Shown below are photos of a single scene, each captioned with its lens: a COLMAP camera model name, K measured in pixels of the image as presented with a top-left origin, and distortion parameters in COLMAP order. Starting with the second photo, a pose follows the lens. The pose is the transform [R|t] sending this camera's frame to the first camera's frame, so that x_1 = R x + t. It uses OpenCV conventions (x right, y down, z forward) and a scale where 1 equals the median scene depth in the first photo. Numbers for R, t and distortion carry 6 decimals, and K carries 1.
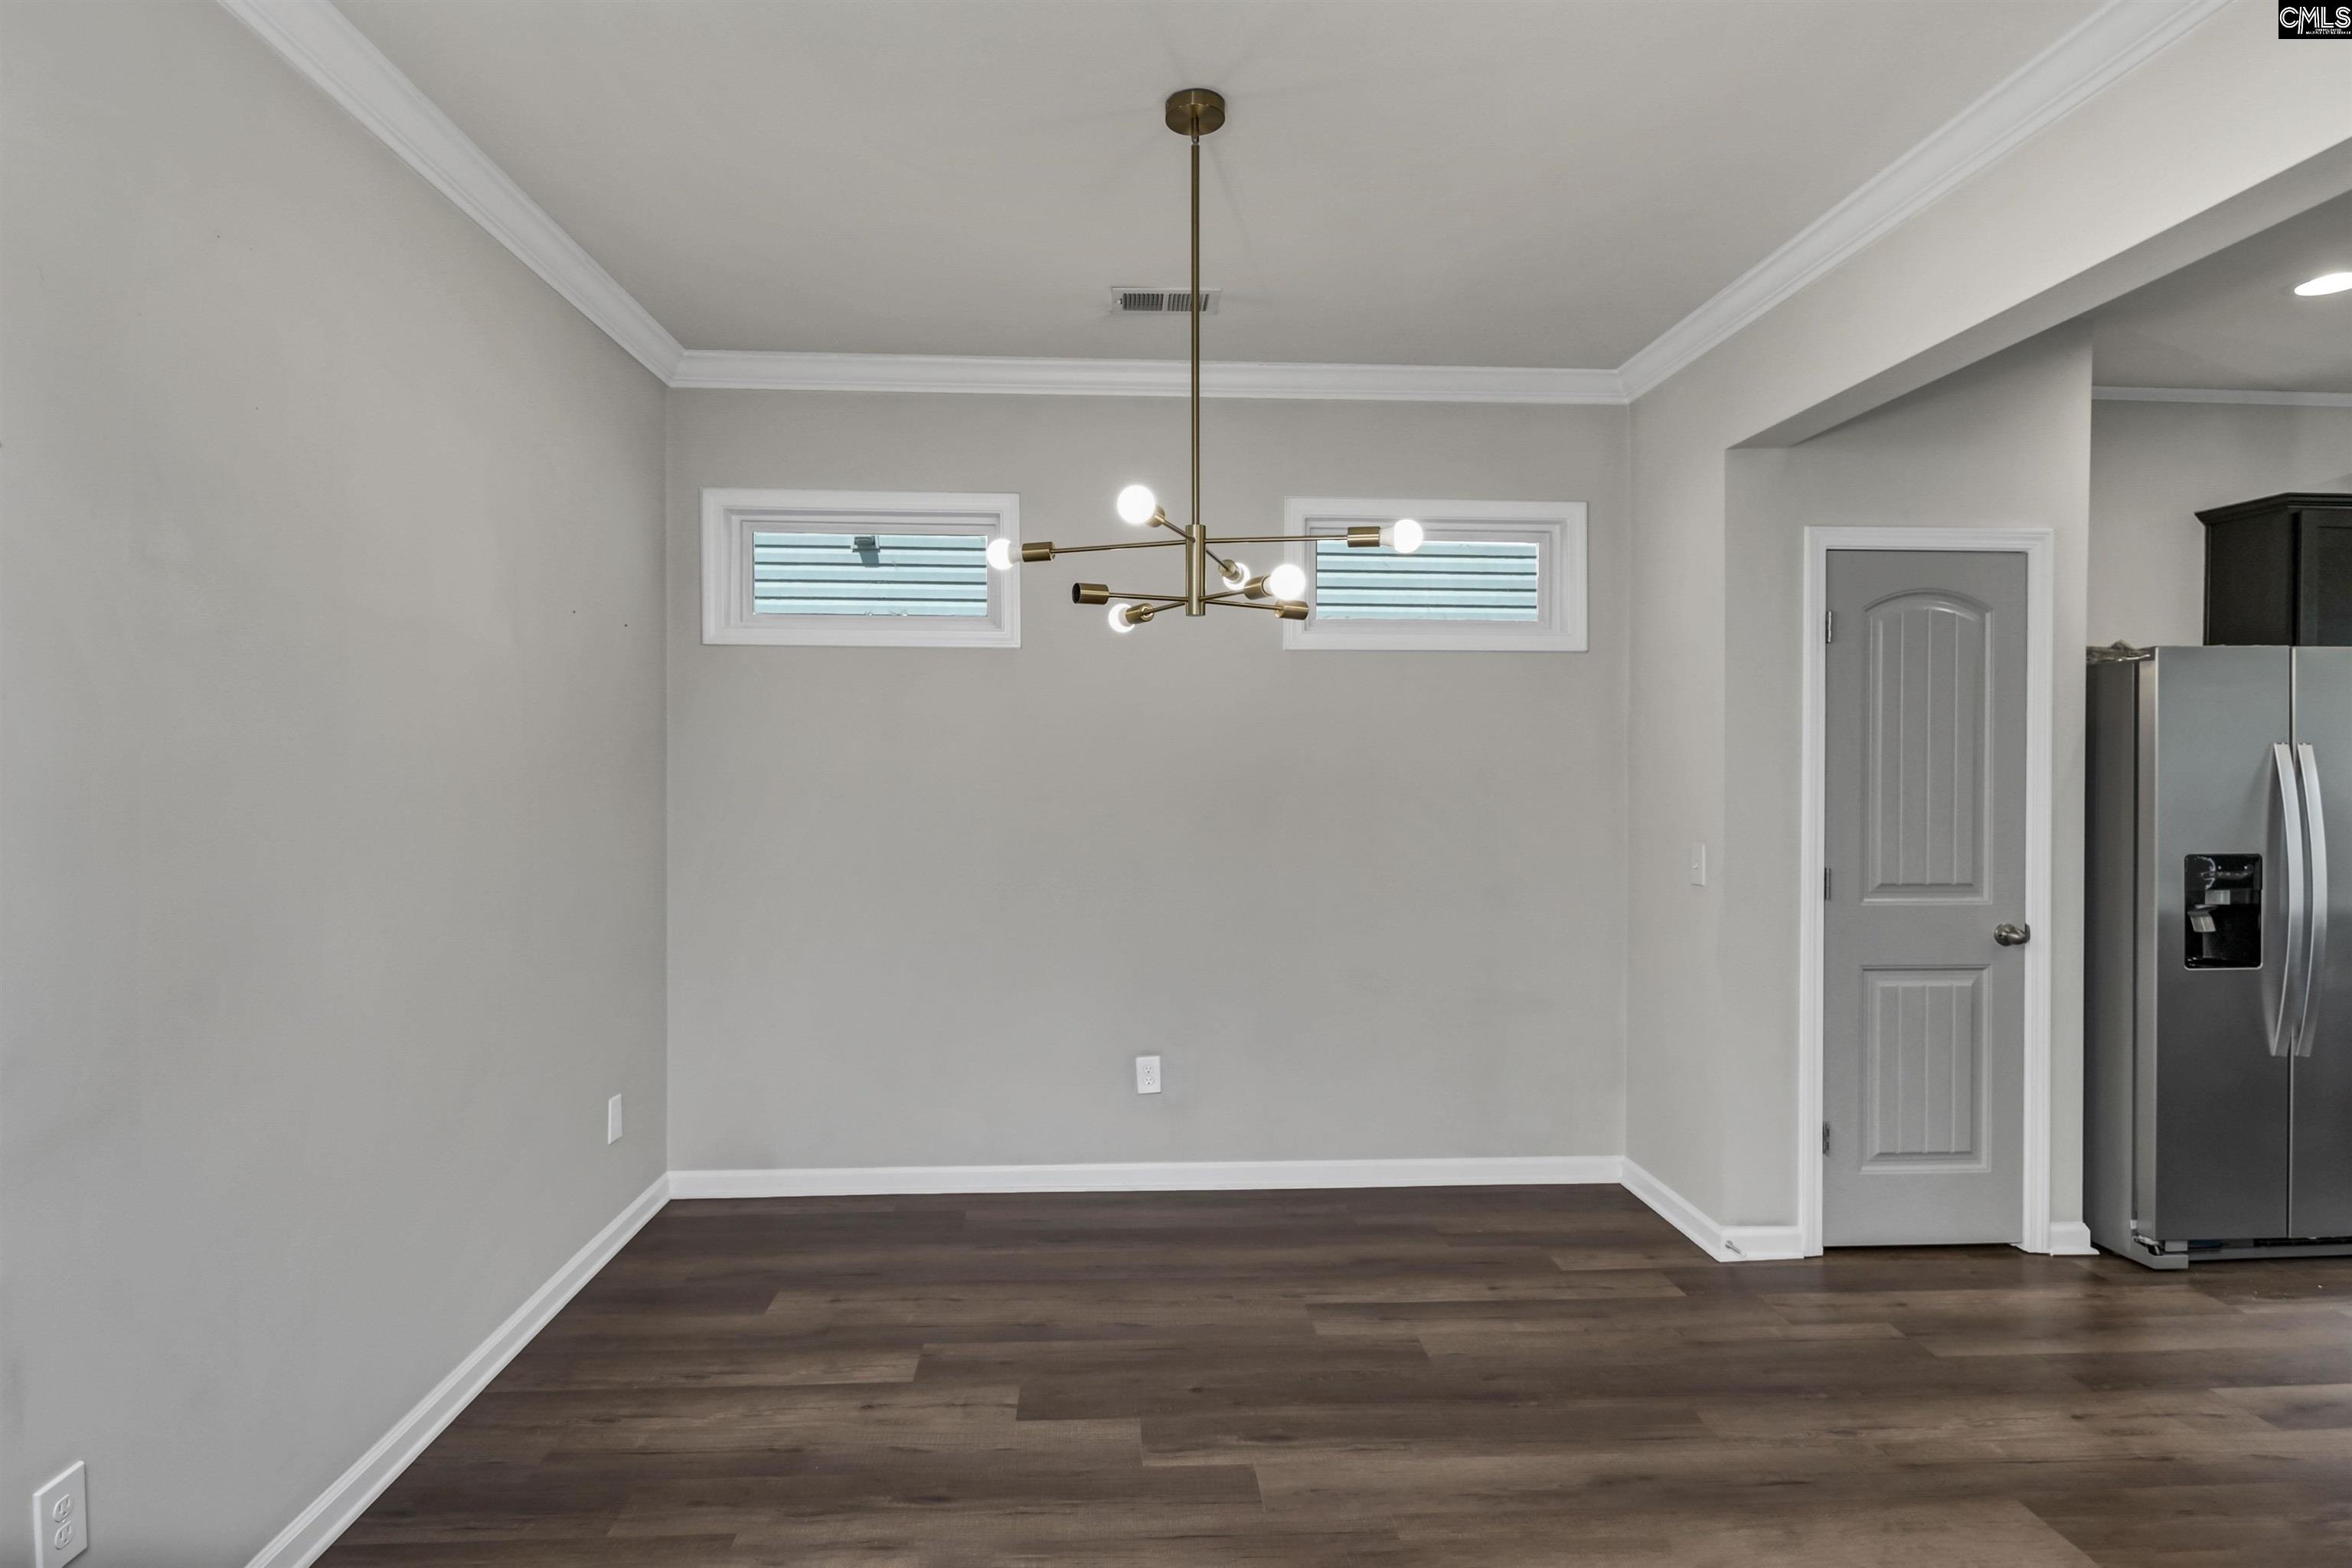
lens RADIAL K [[1256.4, 0, 1173.5], [0, 1256.4, 775.0], [0, 0, 1]] dist [0.007819, -0.008884]
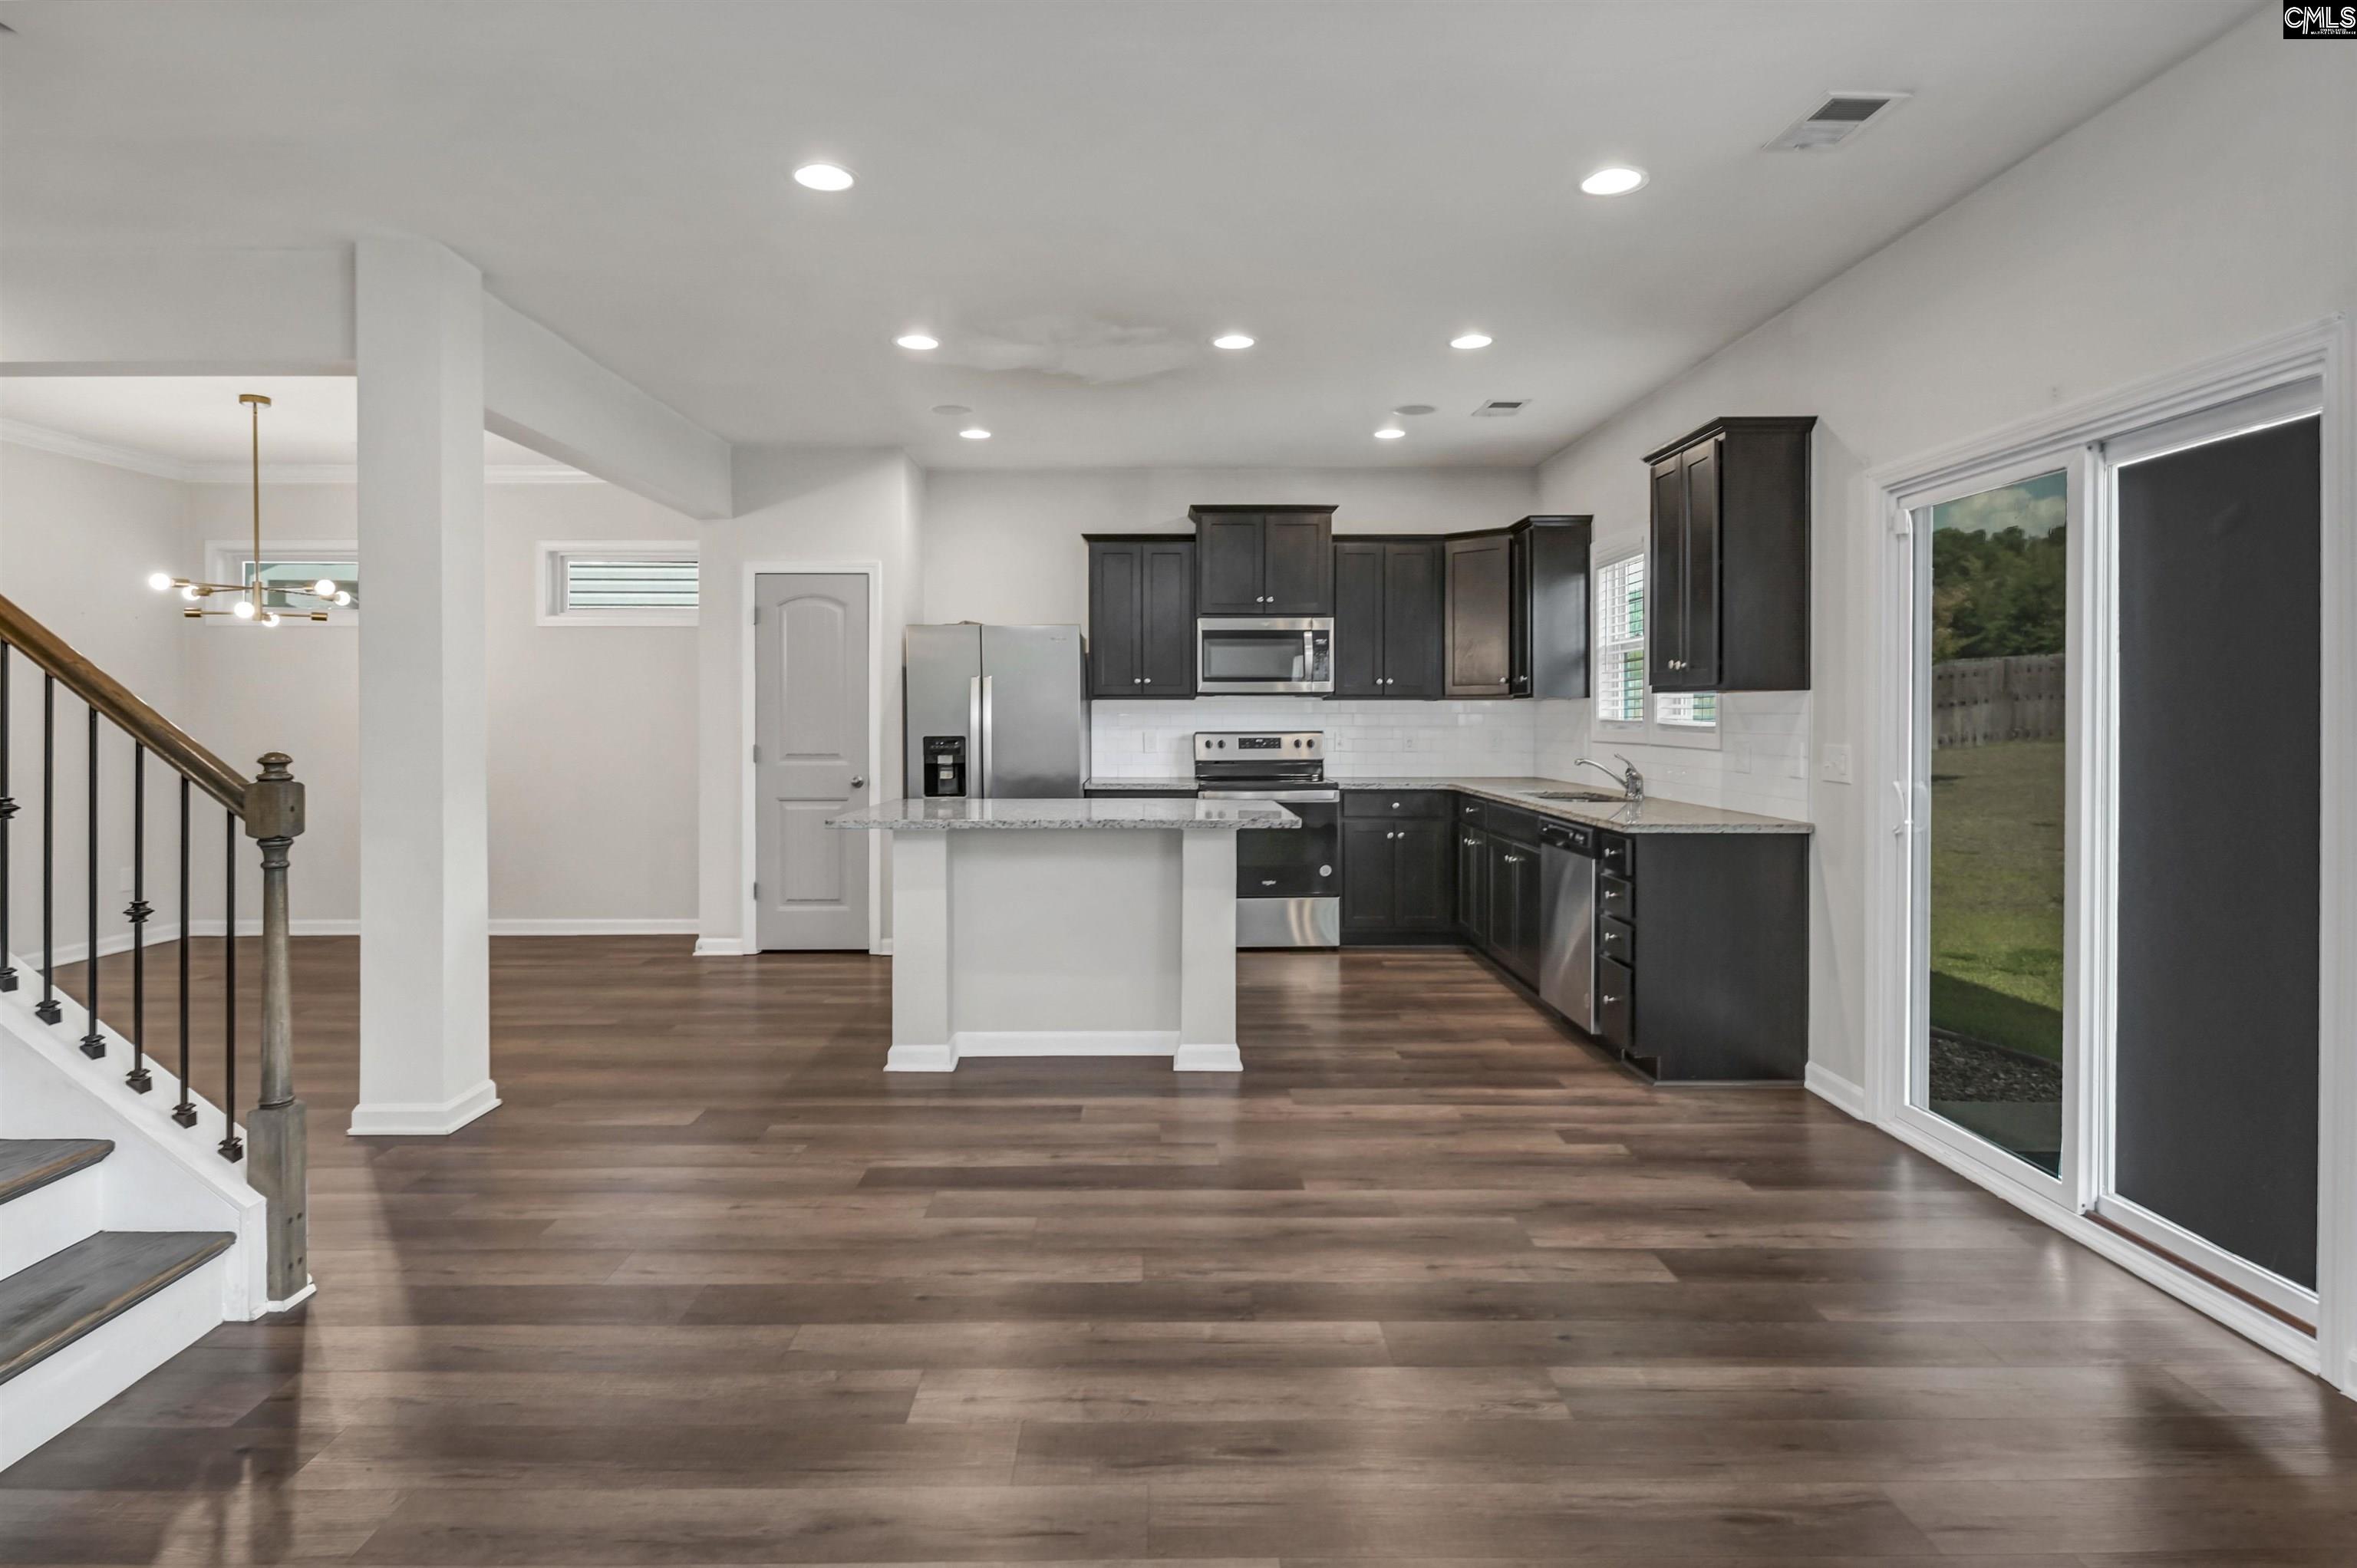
lens RADIAL K [[1259.0, 0, 1175.5], [0, 1259.0, 737.5], [0, 0, 1]] dist [0.007819, -0.008884]
pose [[0.999385, -0.002165, -0.034999, 1.206307], [0.002525, 0.999944, 0.010265, 0.045350], [0.034975, -0.010347, 0.999335, -0.835783]]
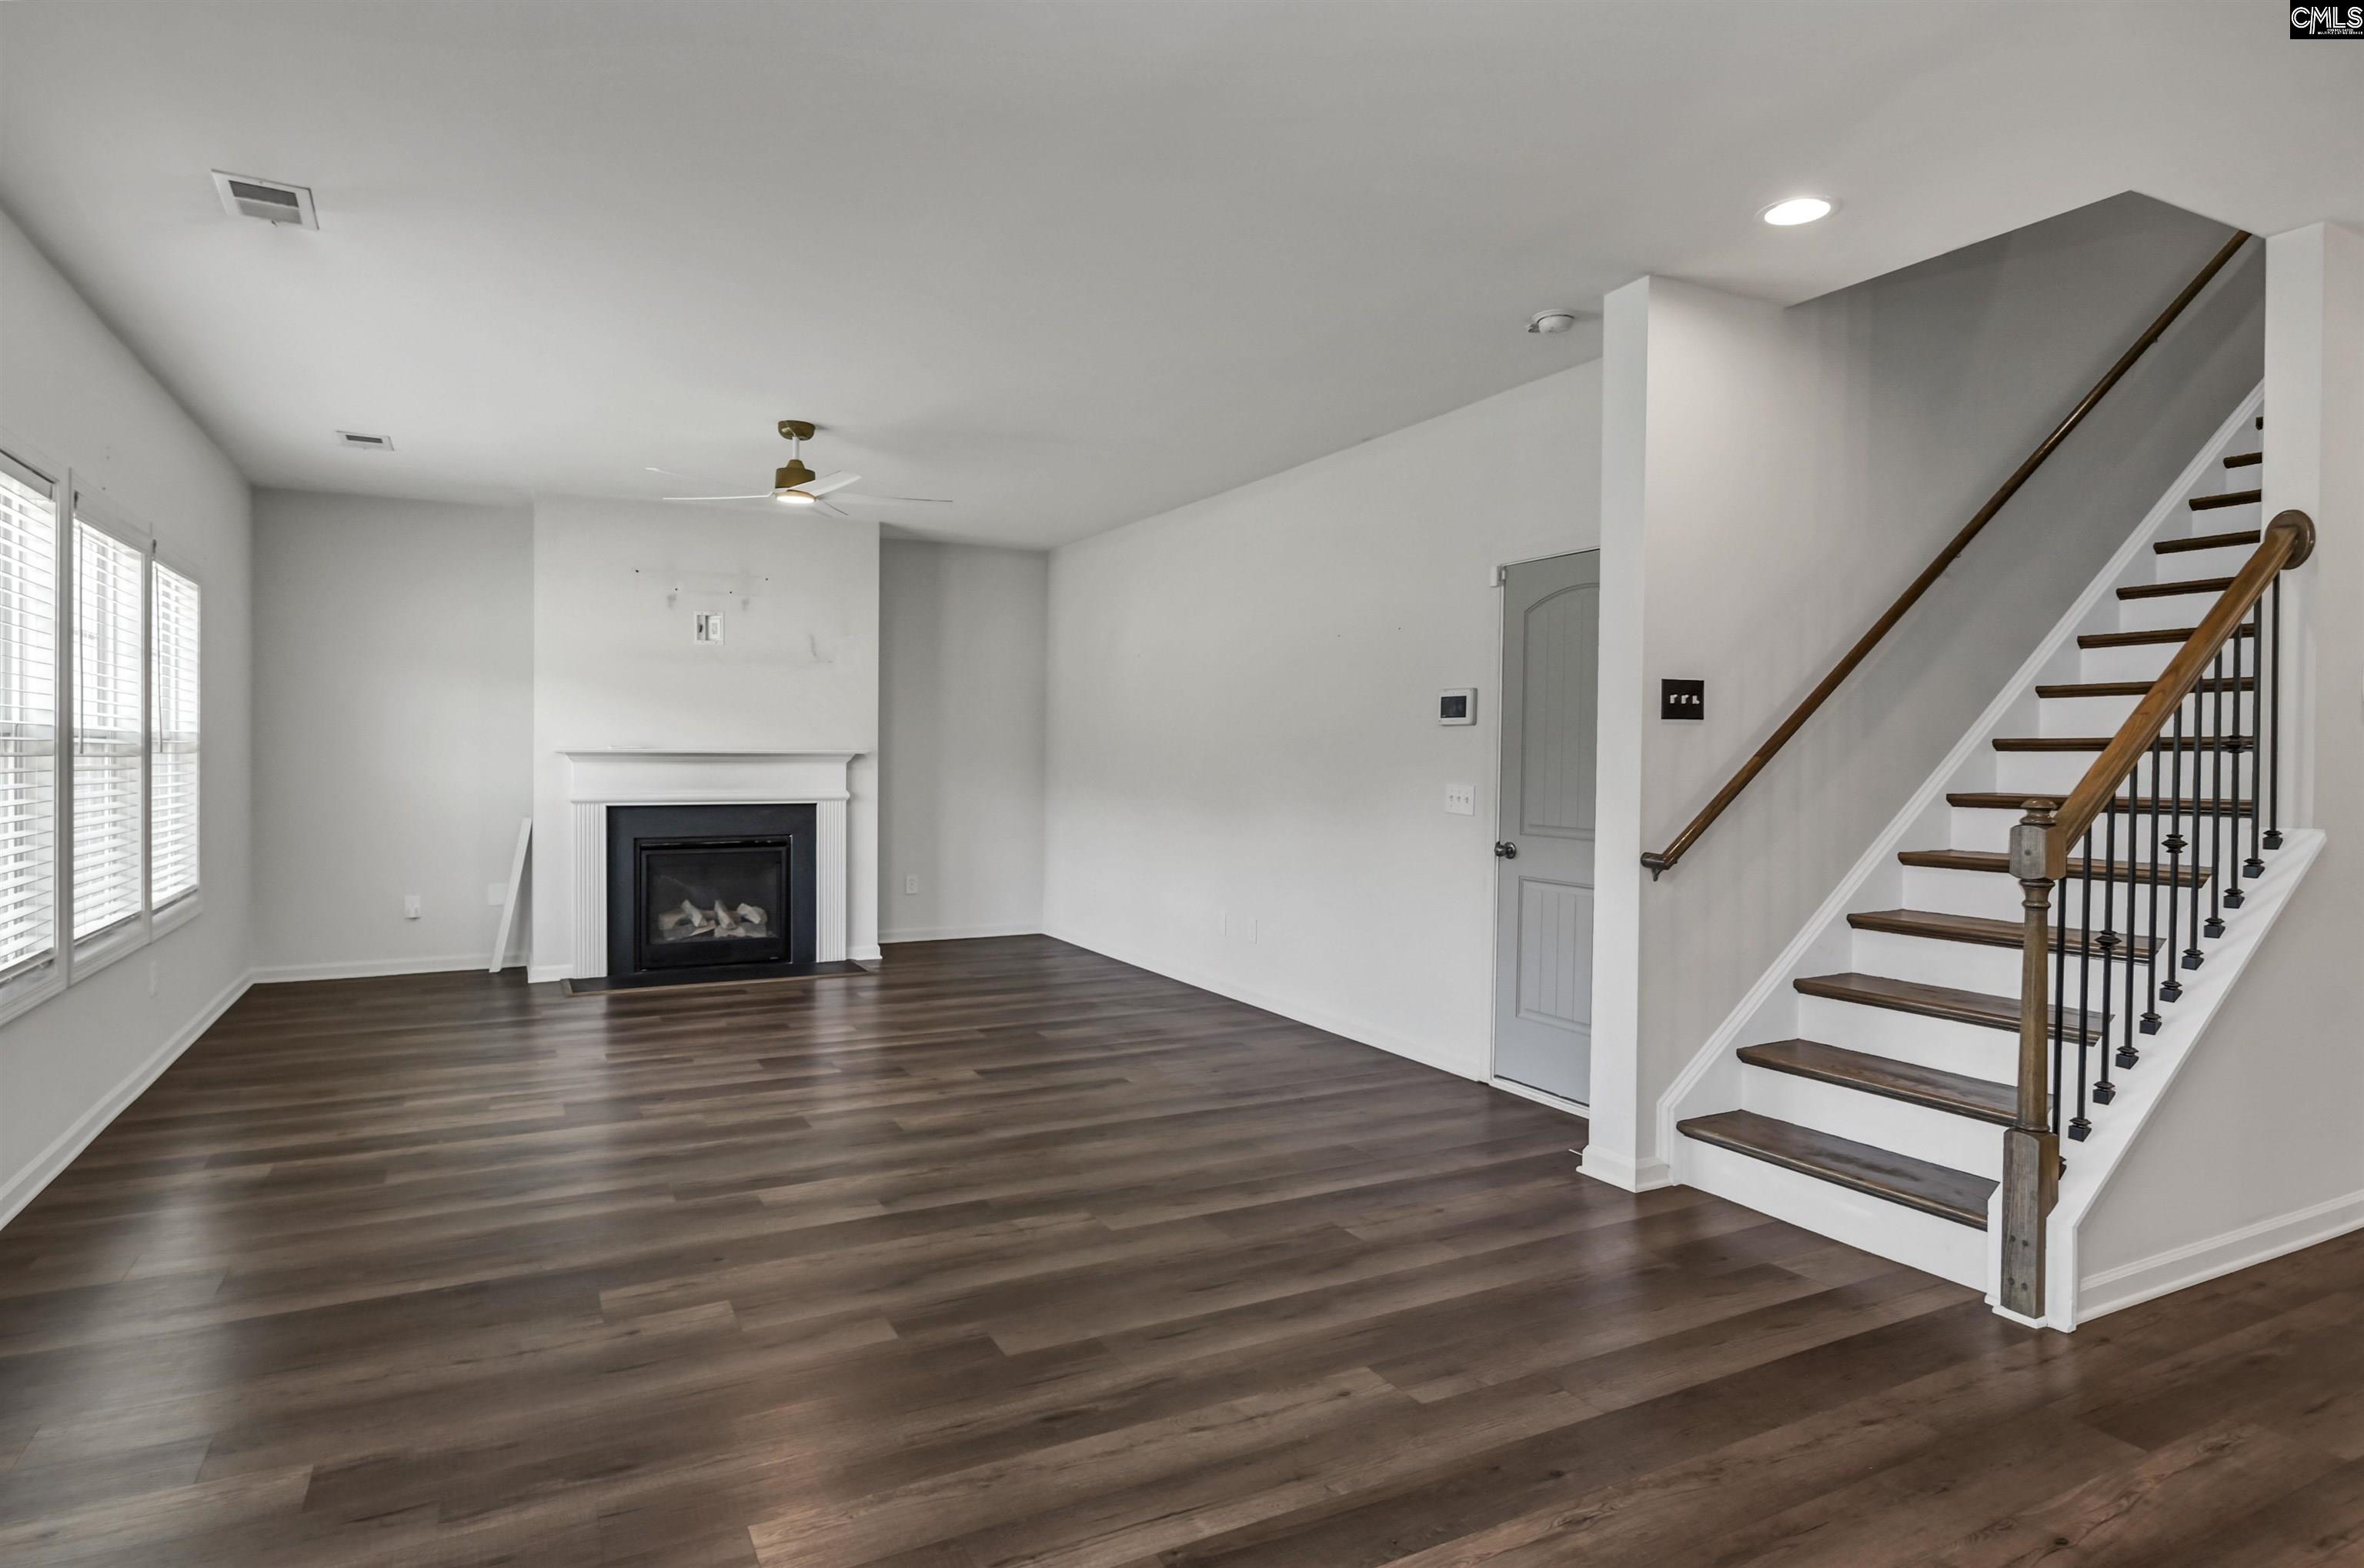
lens RADIAL K [[1262.7, 0, 1191.2], [0, 1262.7, 765.0], [0, 0, 1]] dist [0.007819, -0.008884]
pose [[-0.908833, -0.001398, -0.417157, 1.452611], [-0.009707, 0.999795, 0.017796, 0.033633], [0.417046, 0.020223, -0.908660, 0.411244]]
